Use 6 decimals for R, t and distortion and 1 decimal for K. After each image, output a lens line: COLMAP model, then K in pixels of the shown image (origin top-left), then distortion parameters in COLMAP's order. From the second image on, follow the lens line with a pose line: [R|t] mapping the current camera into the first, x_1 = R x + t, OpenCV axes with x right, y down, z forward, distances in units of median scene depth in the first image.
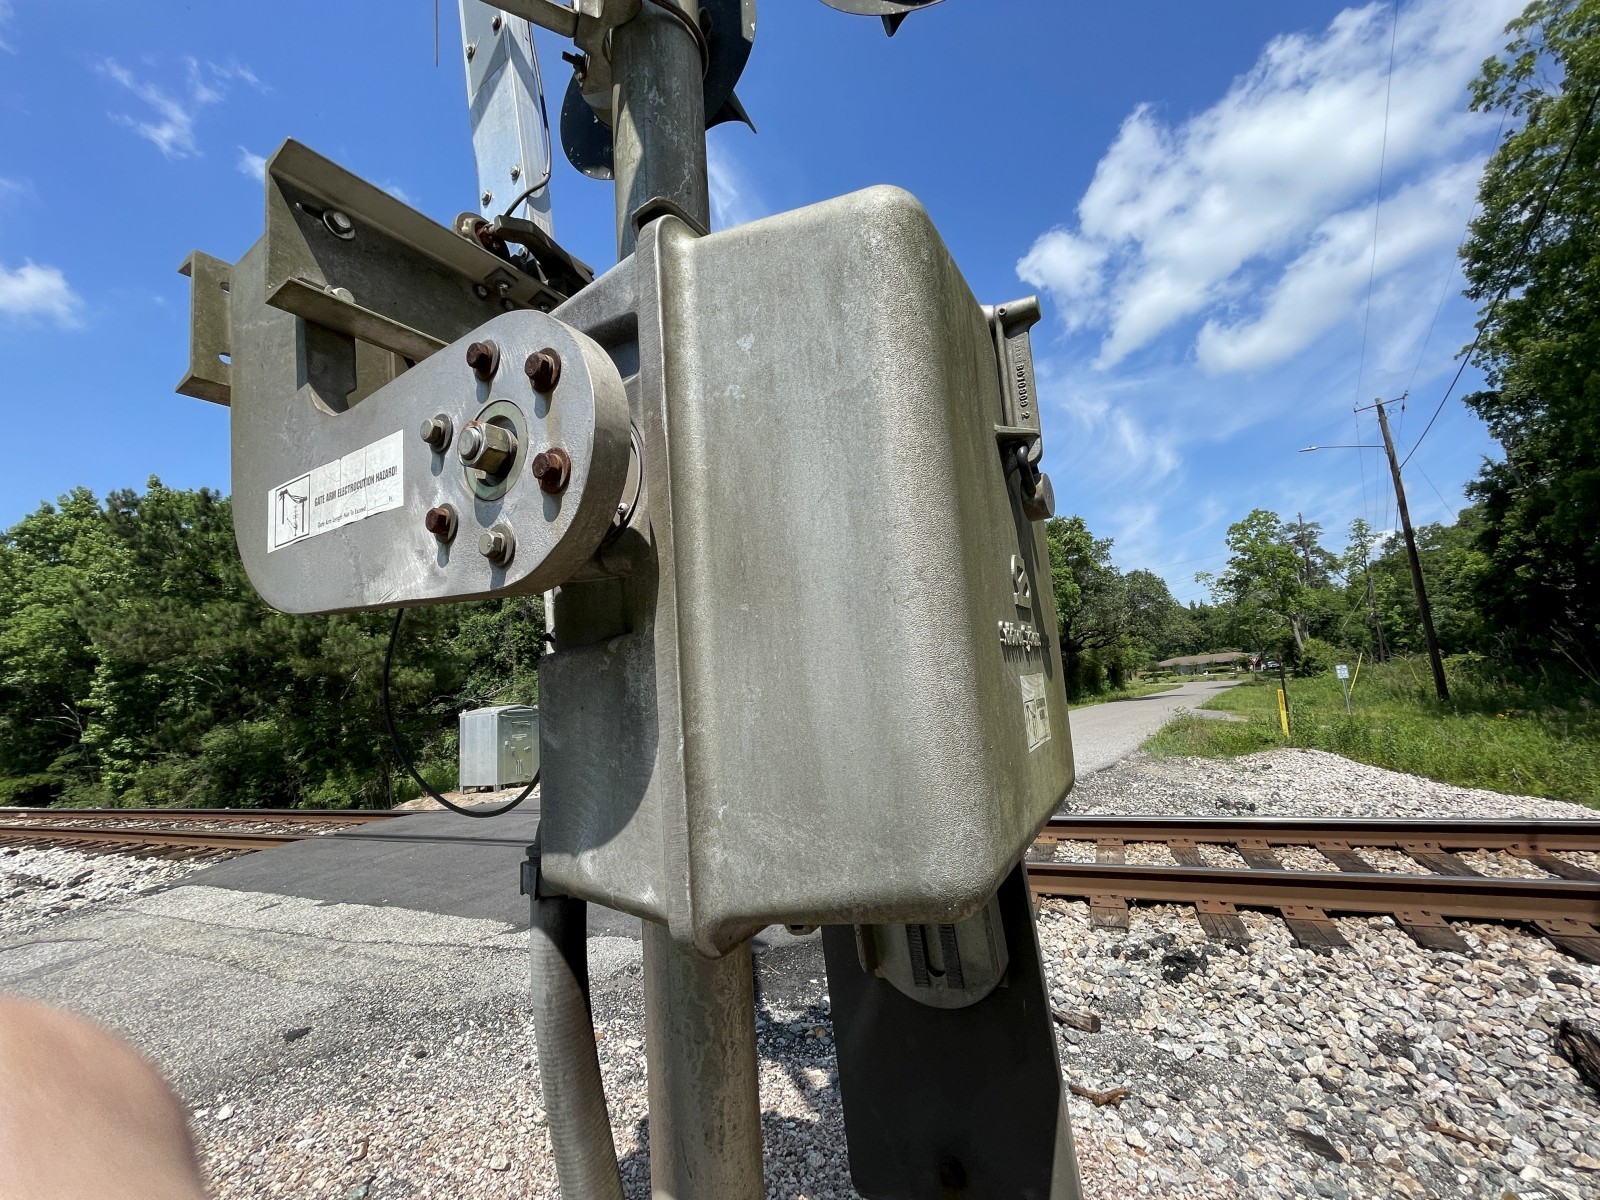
lens RADIAL K [[658.2, 0, 805.1], [0, 658.2, 600.5], [0, 0, 1]] dist [0.000986, -0.000230]
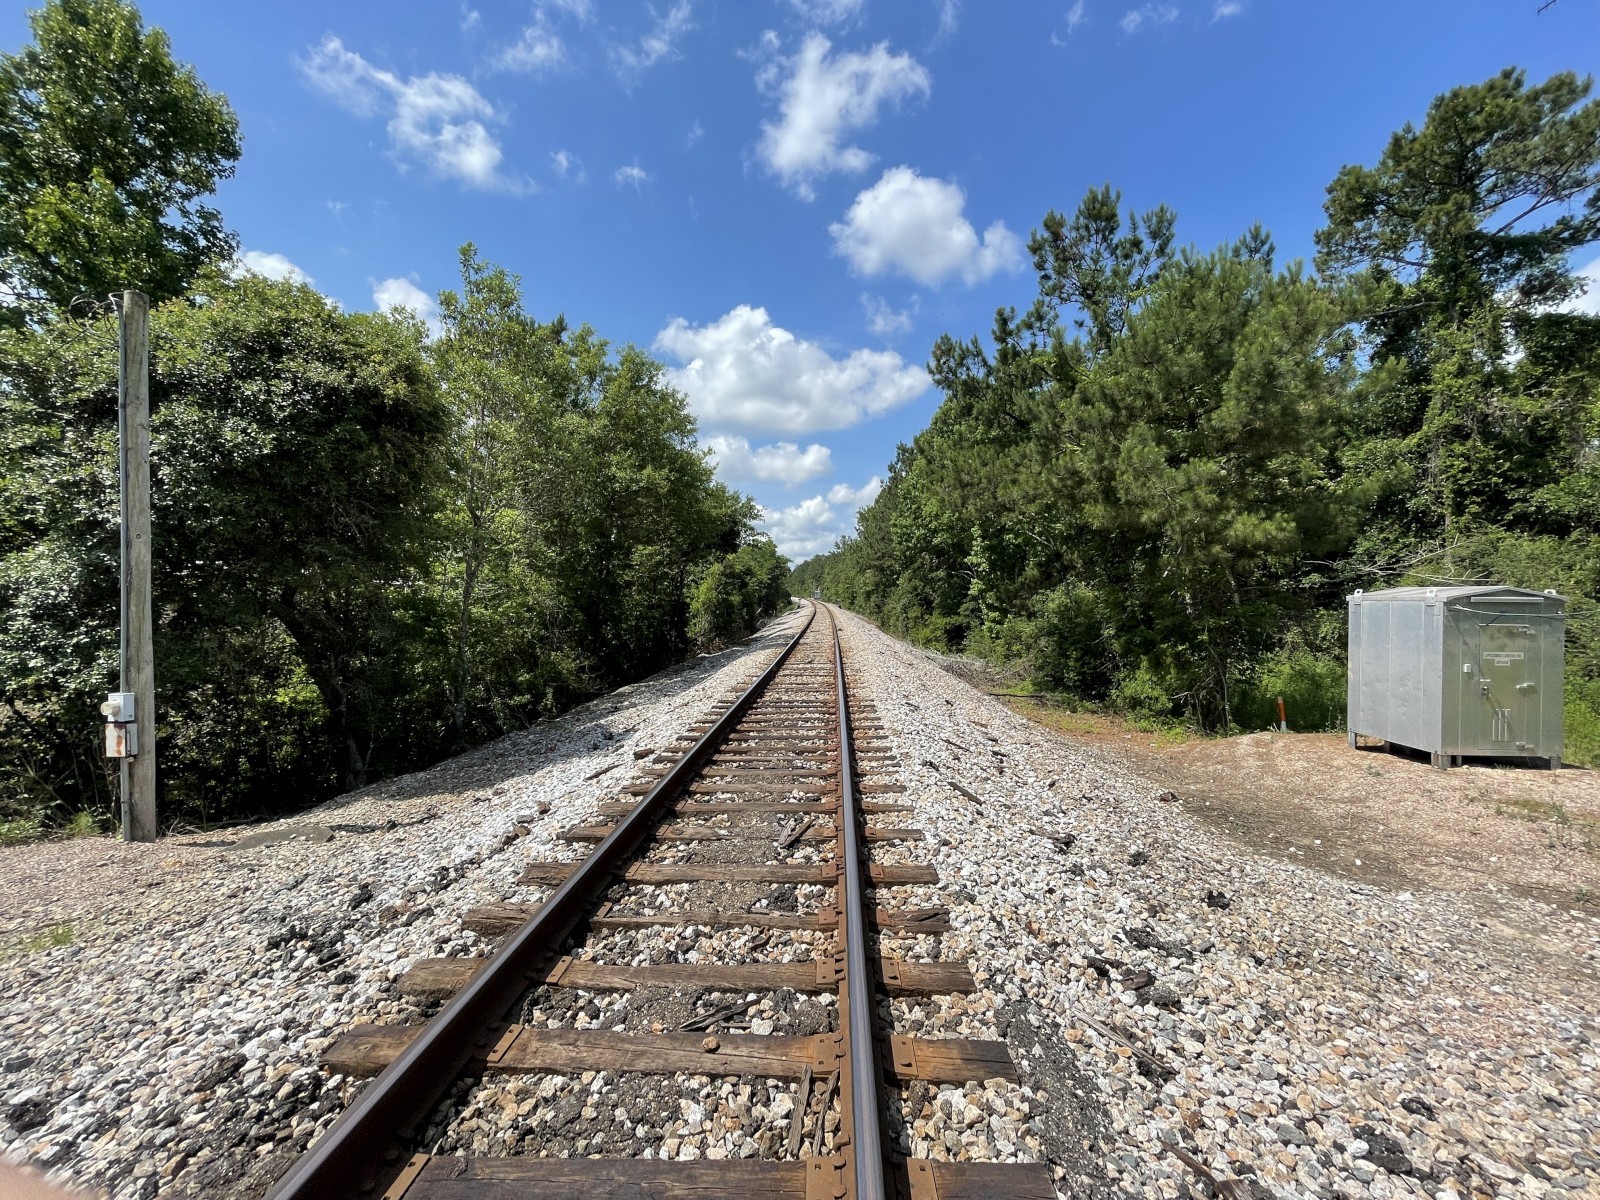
lens RADIAL K [[658.2, 0, 805.1], [0, 658.2, 600.5], [0, 0, 1]] dist [0.000986, -0.000230]
pose [[0.397808, 0.081664, -0.913827, -0.148015], [0.102484, 0.985842, 0.132713, 0.042020], [0.911727, -0.146446, 0.383806, 0.275662]]
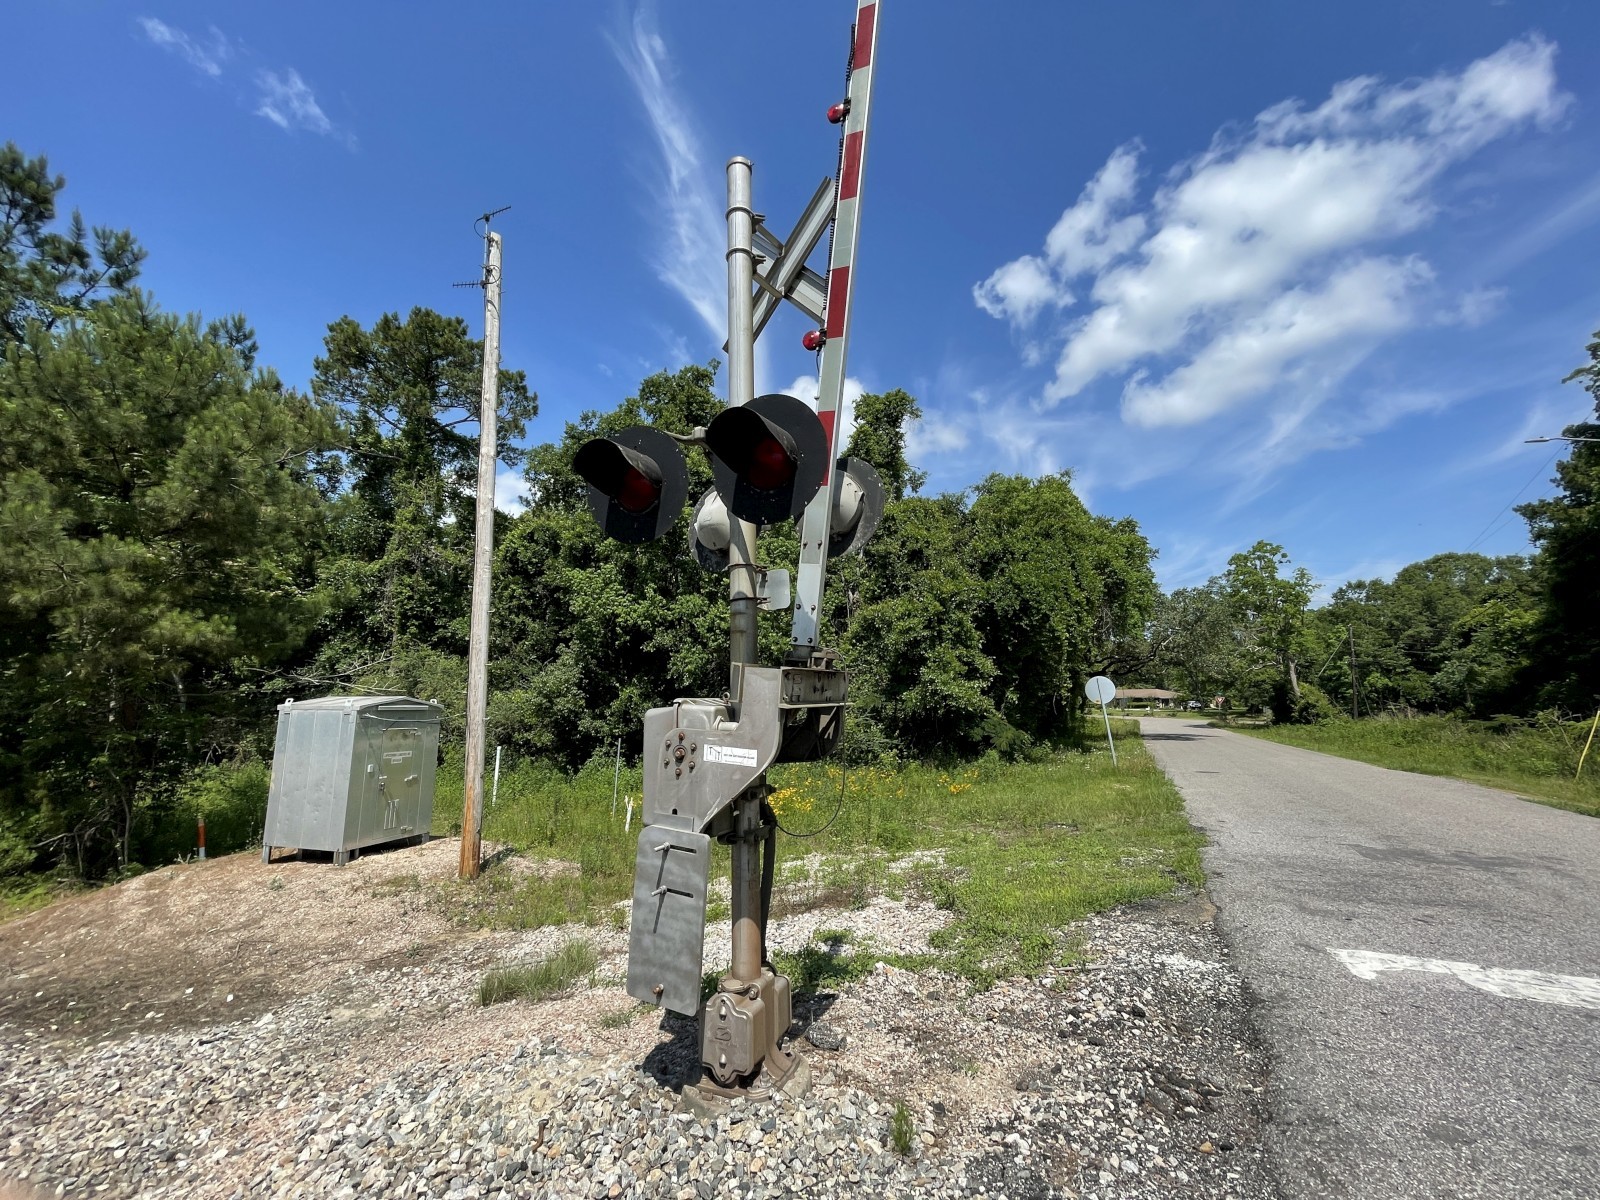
lens RADIAL K [[642.6, 0, 808.8], [0, 642.6, 601.8], [0, 0, 1]] dist [0.001539, 0.000116]
pose [[0.983389, 0.097330, 0.153208, -0.133052], [-0.095799, 0.995249, -0.017362, 0.039524], [-0.154170, 0.002396, 0.988041, 0.290387]]
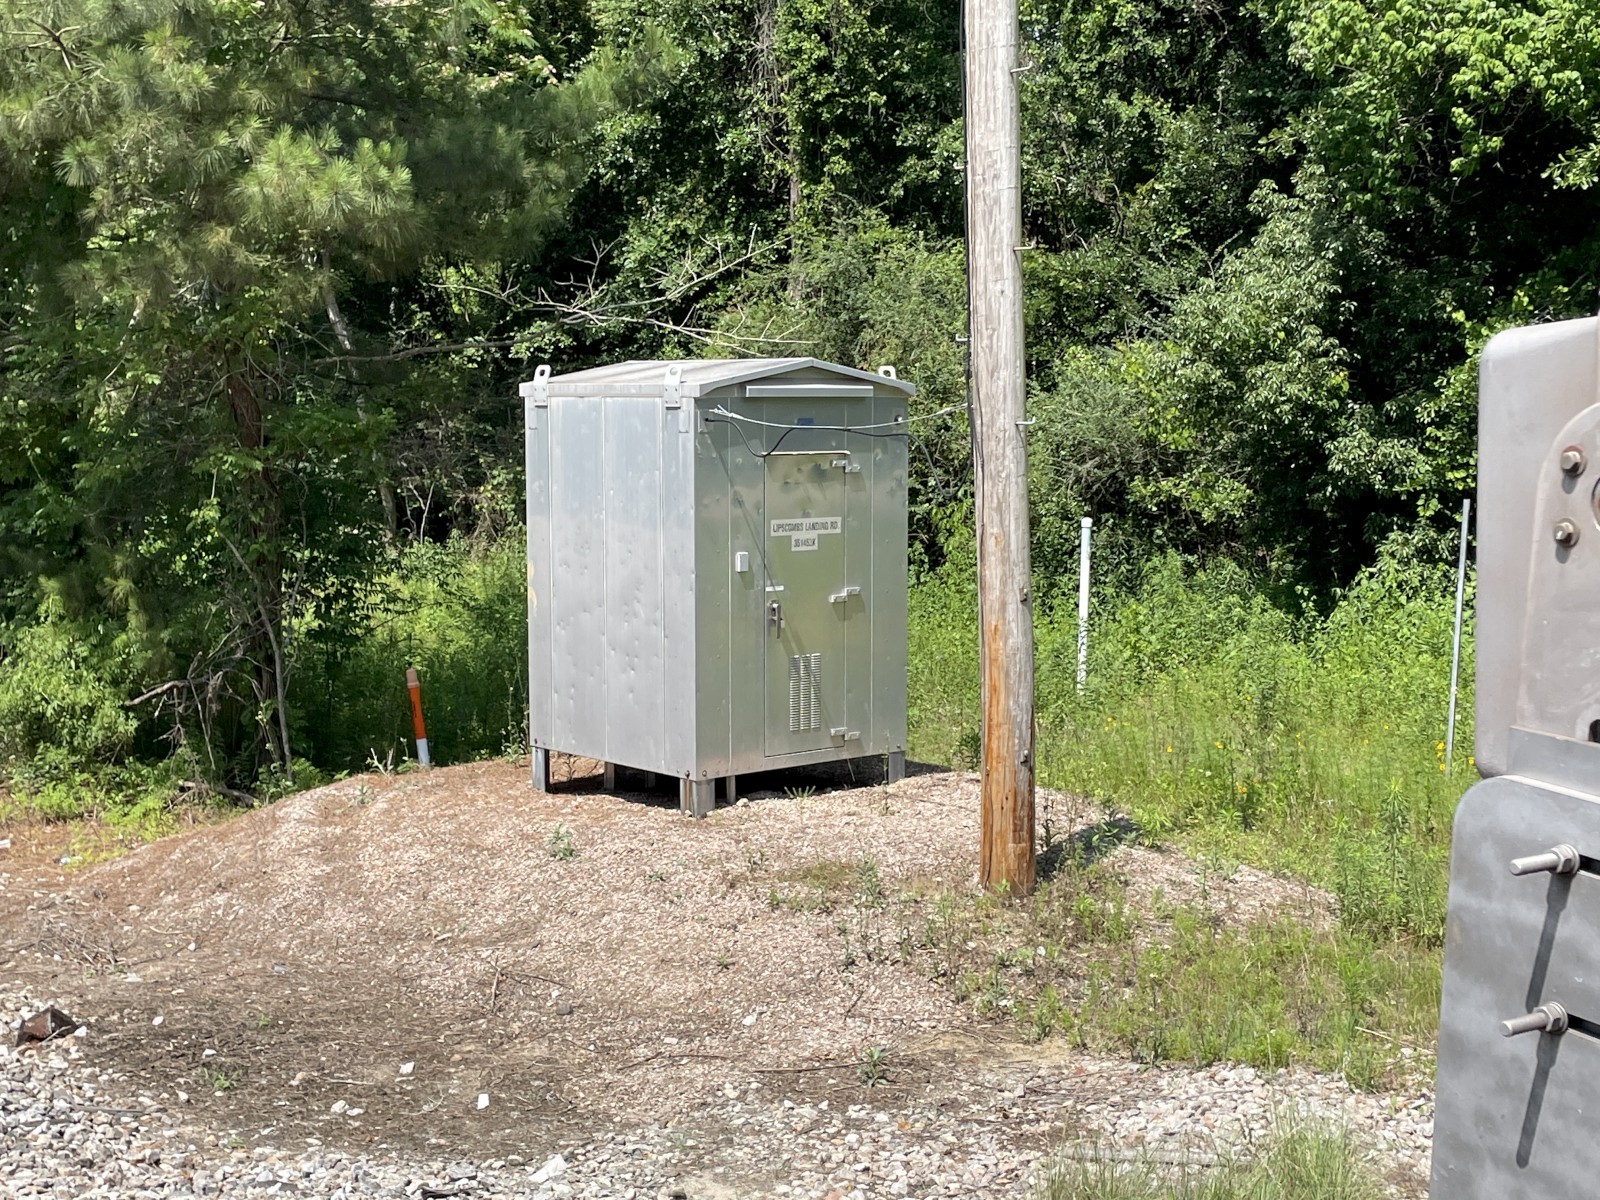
lens RADIAL K [[2204.6, 0, 802.1], [0, 2204.6, 611.0], [0, 0, 1]] dist [0.160637, -0.349065]
pose [[0.914776, 0.109665, -0.388792, -0.130280], [-0.003794, 0.964736, 0.263194, 0.044687], [0.403945, -0.239288, 0.882933, 0.303695]]
